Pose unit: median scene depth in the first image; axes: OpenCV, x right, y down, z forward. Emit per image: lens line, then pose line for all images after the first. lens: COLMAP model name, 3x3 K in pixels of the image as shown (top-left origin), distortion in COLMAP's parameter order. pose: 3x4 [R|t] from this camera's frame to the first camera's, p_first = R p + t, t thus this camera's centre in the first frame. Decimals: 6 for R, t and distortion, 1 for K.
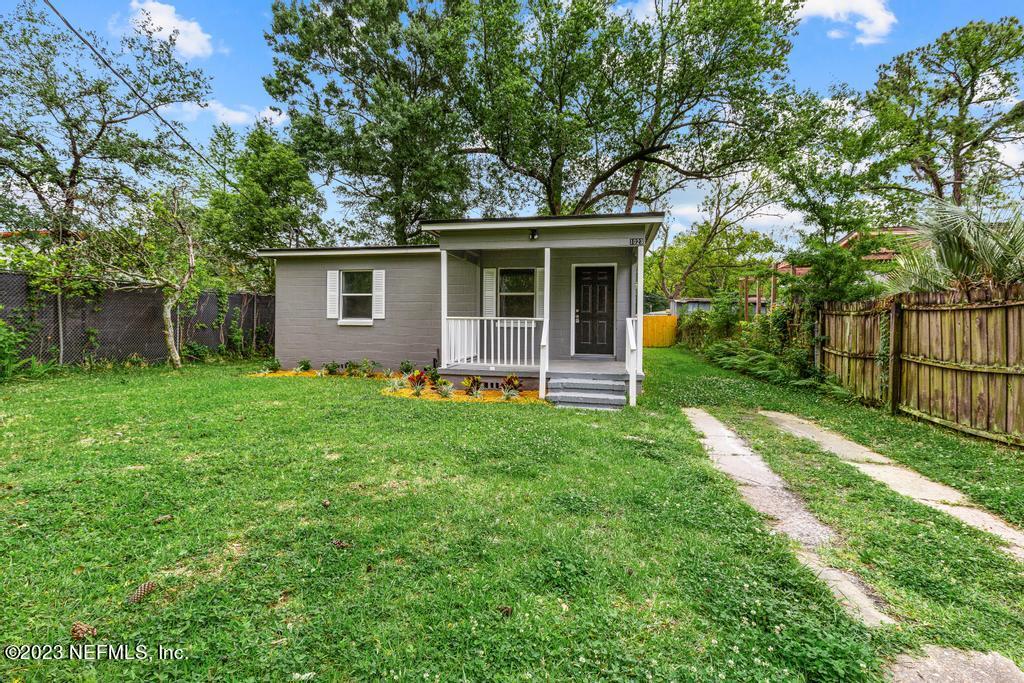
lens RADIAL K [[458.0, 0, 517.4], [0, 458.0, 325.1], [0, 0, 1]] dist [0.003379, 0.000046]
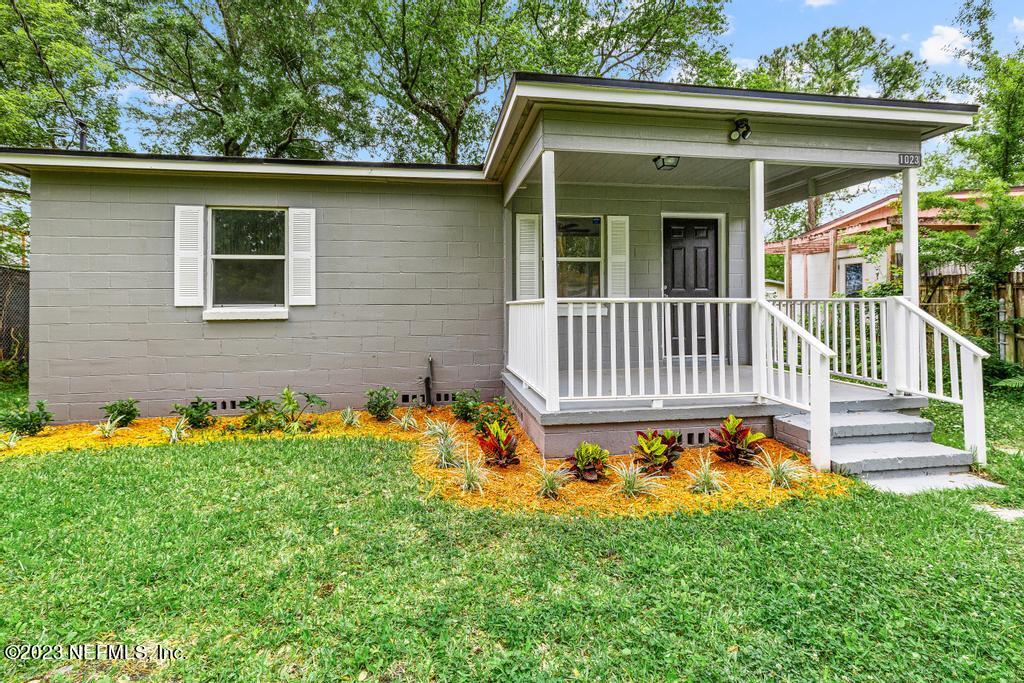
lens RADIAL K [[468.3, 0, 508.8], [0, 468.3, 304.5], [0, 0, 1]] dist [0.000277, -0.000005]
pose [[0.934026, -0.014840, 0.356897, -0.272498], [0.018864, 0.999792, -0.007795, -0.006524], [-0.356707, 0.014013, 0.934111, 0.437451]]
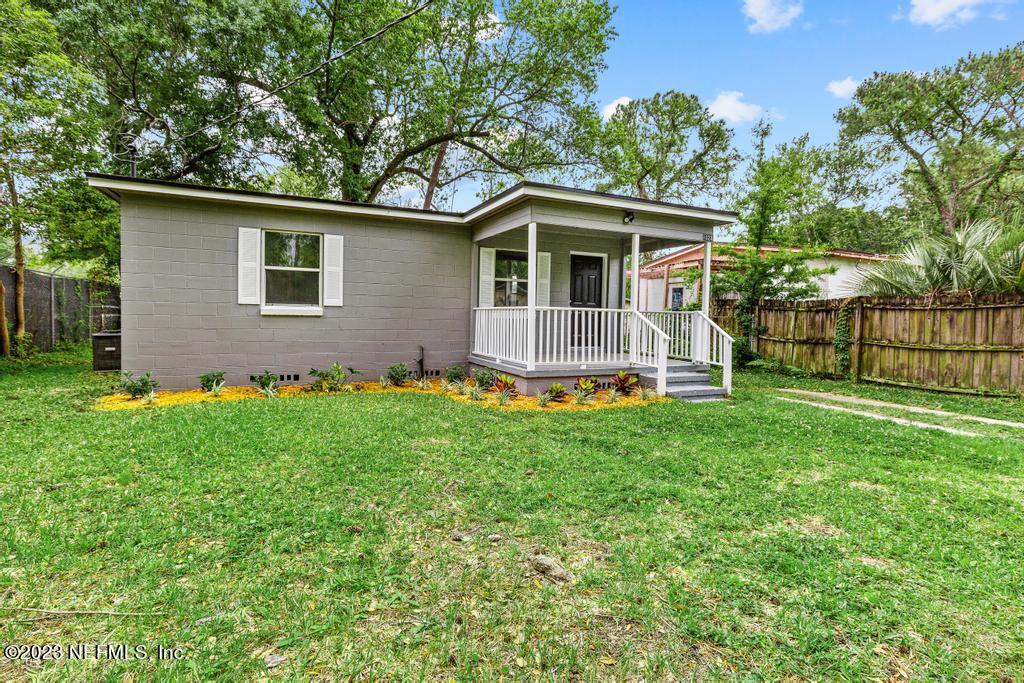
lens RADIAL K [[488.1, 0, 483.4], [0, 488.1, 339.3], [0, 0, 1]] dist [0.001314, -0.000021]
pose [[0.809542, -0.023840, 0.586578, -0.549374], [-0.007508, 0.998673, 0.050952, -0.002851], [-0.587014, -0.045652, 0.808288, 0.267135]]
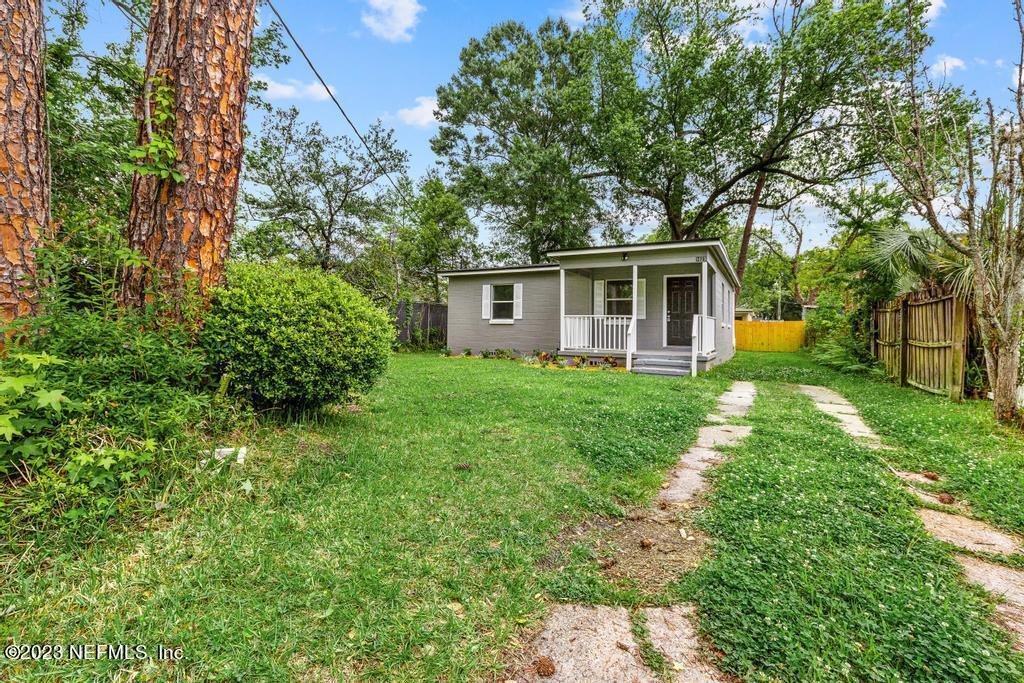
lens RADIAL K [[465.4, 0, 509.9], [0, 465.4, 324.5], [0, 0, 1]] dist [0.002537, -0.000111]
pose [[0.954652, 0.002214, -0.297715, 0.087688], [-0.009630, 0.999679, -0.023446, 0.034820], [0.297568, 0.025250, 0.954367, -0.330098]]
